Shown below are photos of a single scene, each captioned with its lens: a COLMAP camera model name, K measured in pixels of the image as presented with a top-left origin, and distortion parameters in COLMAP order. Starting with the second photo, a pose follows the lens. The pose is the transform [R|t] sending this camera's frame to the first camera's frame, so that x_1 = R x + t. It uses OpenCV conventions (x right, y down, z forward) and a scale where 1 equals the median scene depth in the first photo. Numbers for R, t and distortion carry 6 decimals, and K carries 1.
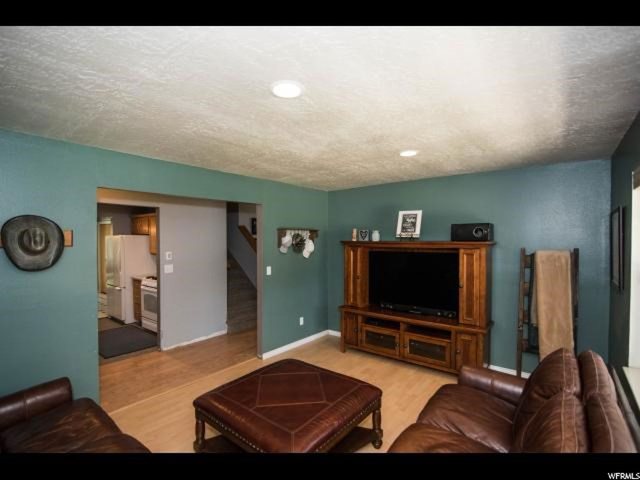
lens RADIAL K [[295.1, 0, 320.0], [0, 295.1, 240.0], [0, 0, 1]] dist [-0.019962, 0.000436]
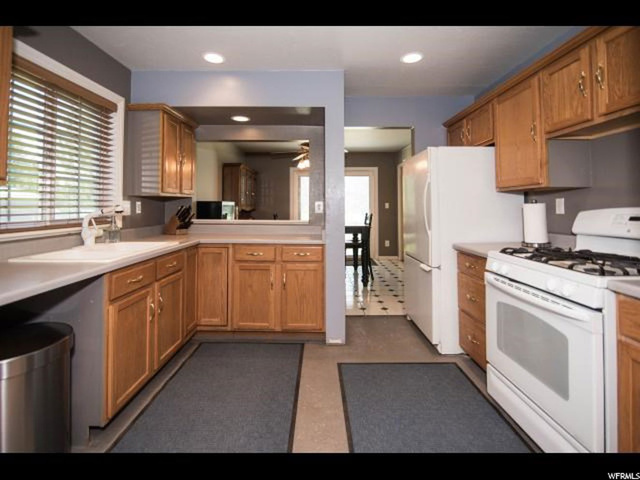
lens RADIAL K [[295.1, 0, 320.0], [0, 295.1, 240.0], [0, 0, 1]] dist [-0.019962, 0.000436]
pose [[0.632968, 0.089242, -0.769017, -0.465556], [0.034953, 0.989027, 0.143543, 0.058357], [0.773389, -0.117737, 0.622903, 0.623224]]
